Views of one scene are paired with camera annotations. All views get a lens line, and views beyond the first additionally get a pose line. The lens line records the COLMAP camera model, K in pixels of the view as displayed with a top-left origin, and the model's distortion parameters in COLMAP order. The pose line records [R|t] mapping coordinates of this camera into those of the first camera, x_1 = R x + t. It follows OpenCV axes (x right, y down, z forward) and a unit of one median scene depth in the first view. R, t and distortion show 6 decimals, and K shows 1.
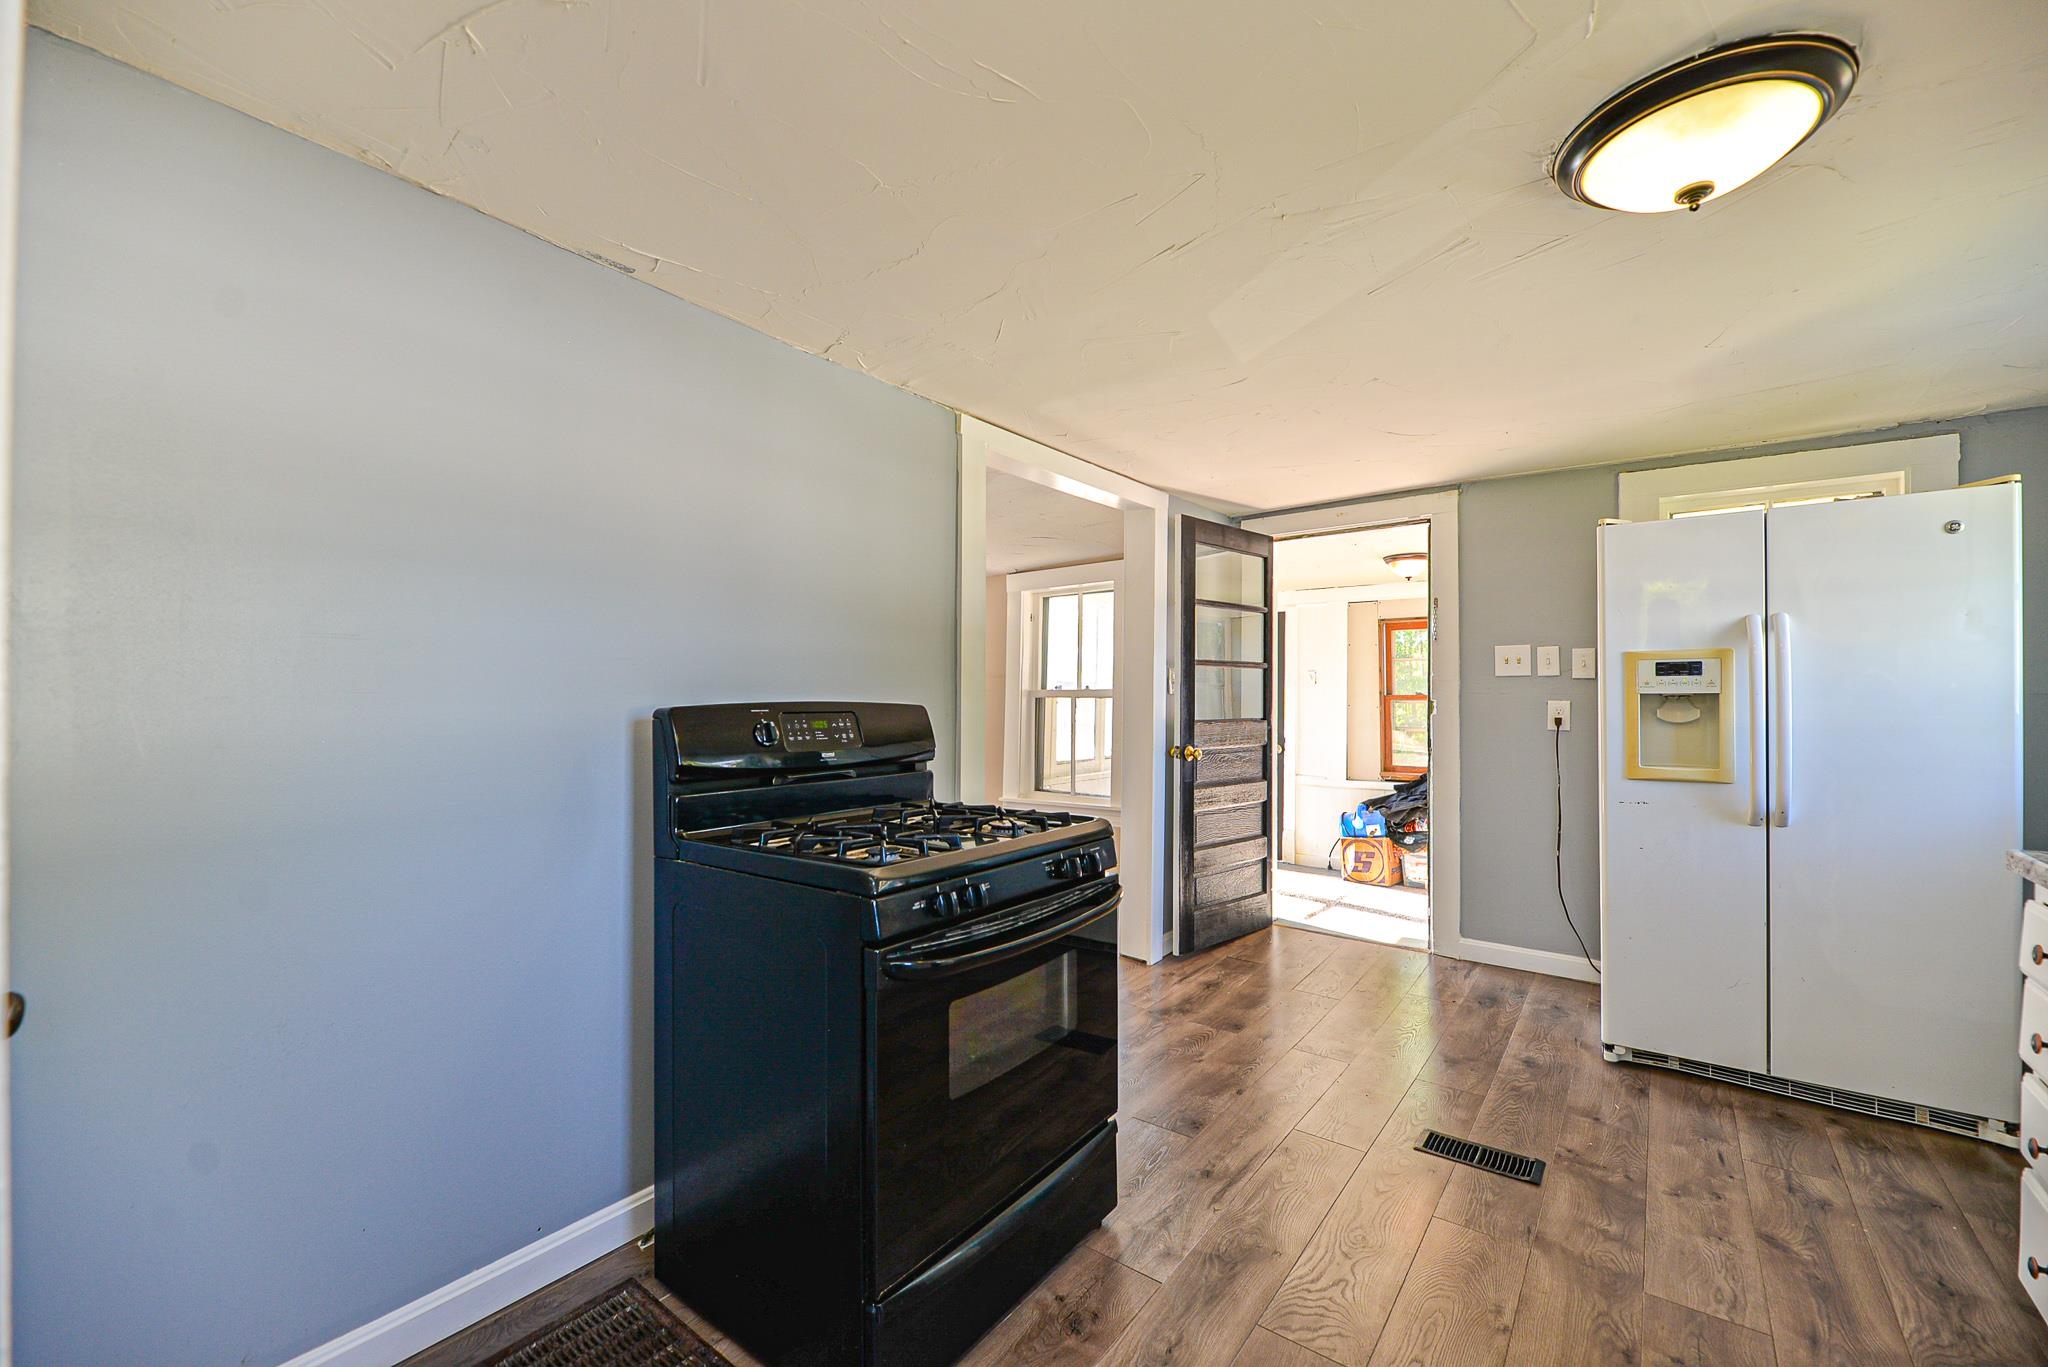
lens RADIAL K [[820.1, 0, 1021.4], [0, 820.1, 686.7], [0, 0, 1]] dist [-0.010526, -0.001804]
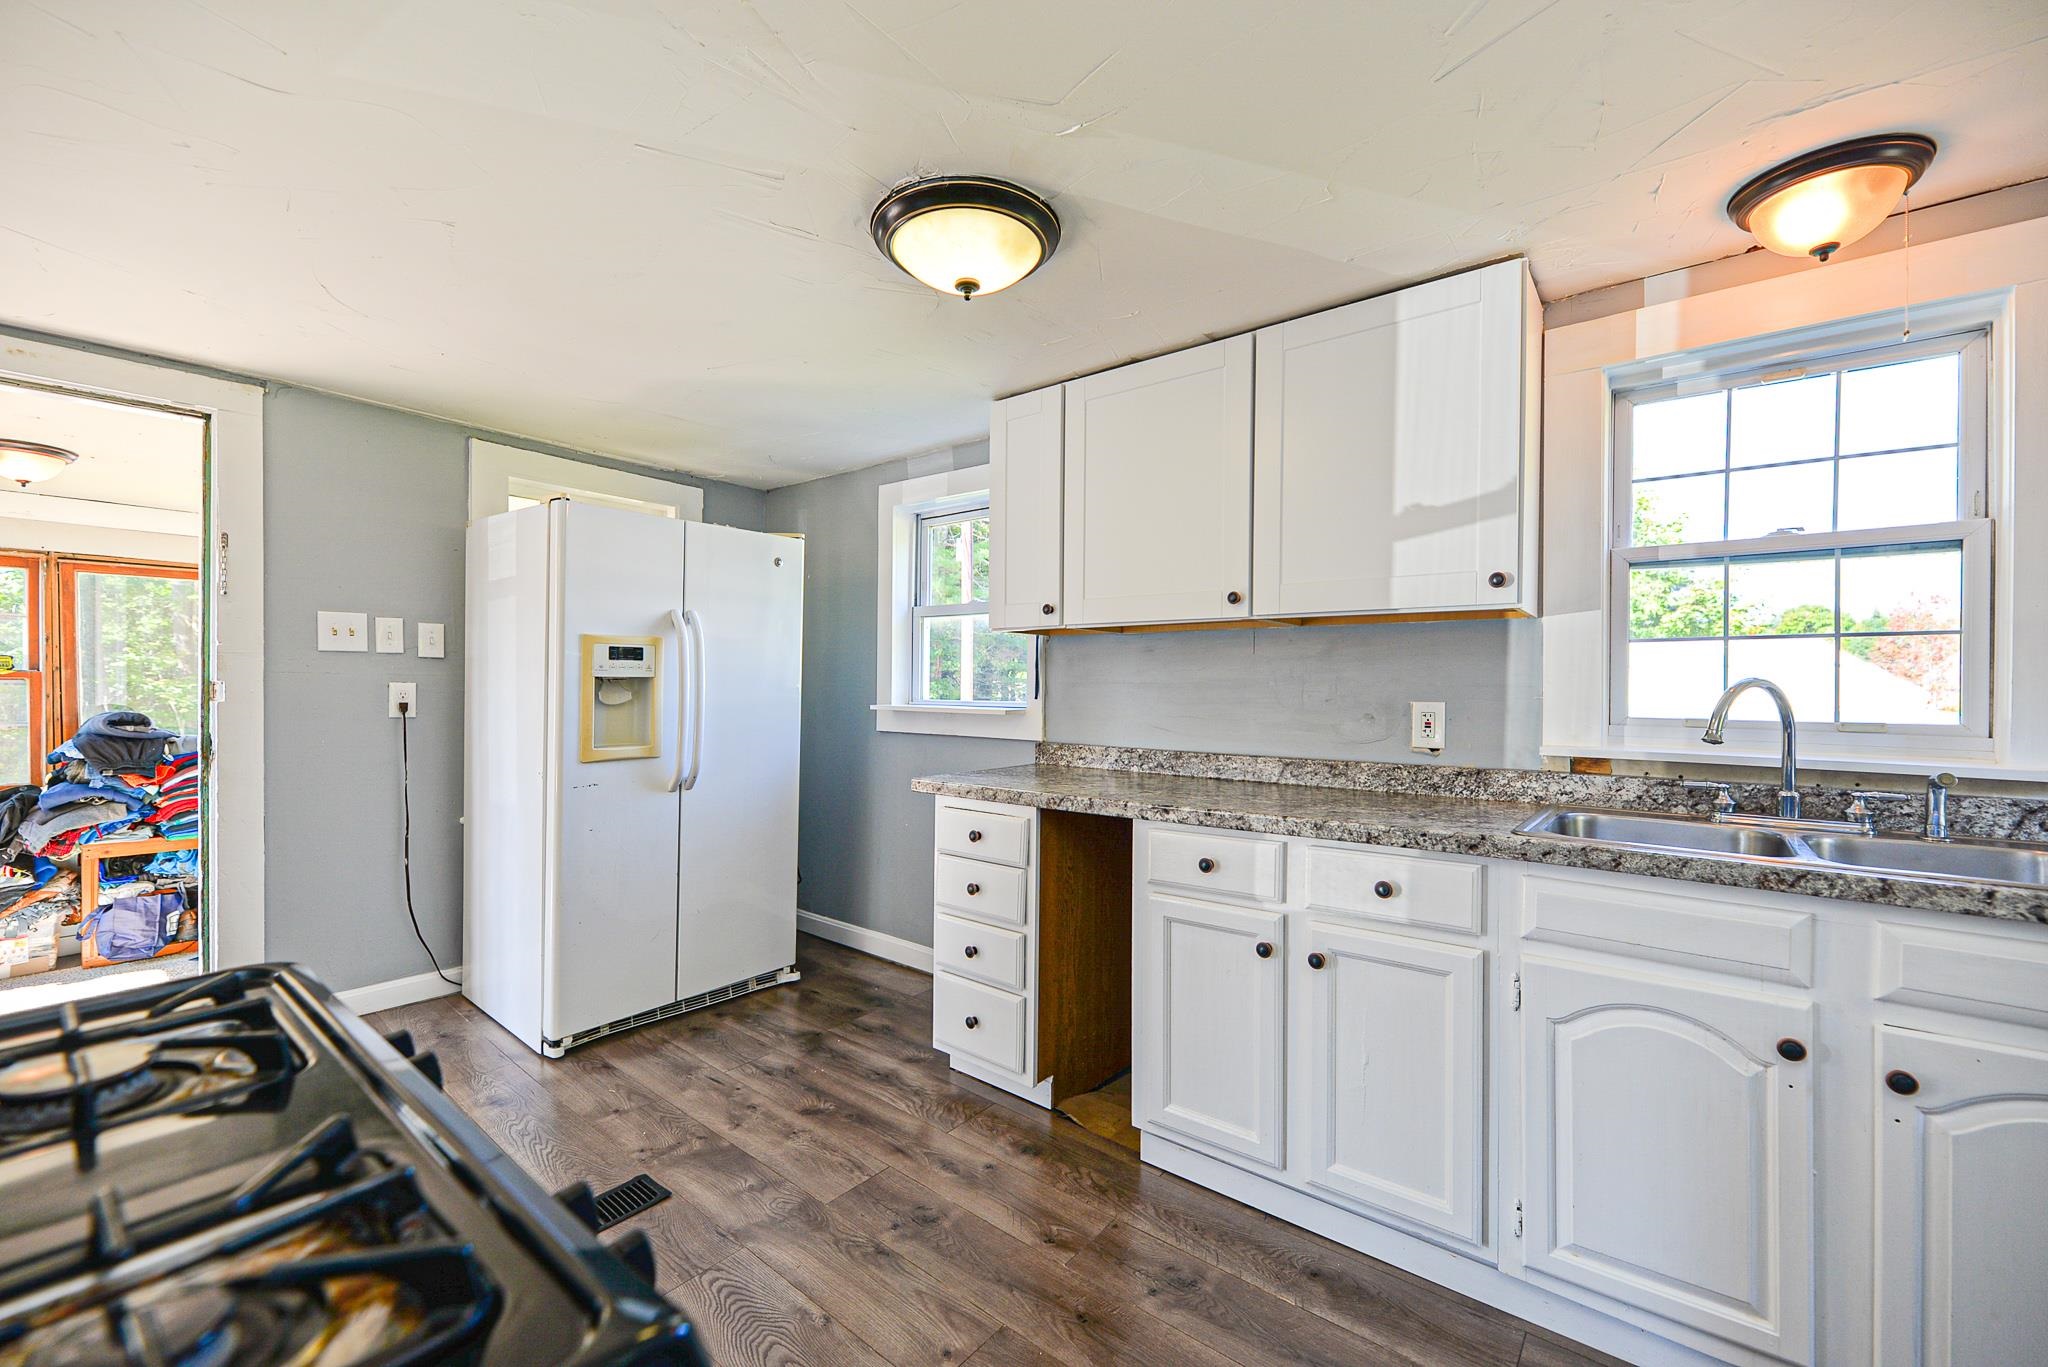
lens RADIAL K [[820.1, 0, 1014.2], [0, 820.1, 688.7], [0, 0, 1]] dist [-0.010526, -0.001804]
pose [[0.023973, -0.008786, 0.999674, -0.248911], [-0.020367, 0.999750, 0.009275, 0.003775], [-0.999505, -0.020582, 0.023788, 0.488341]]
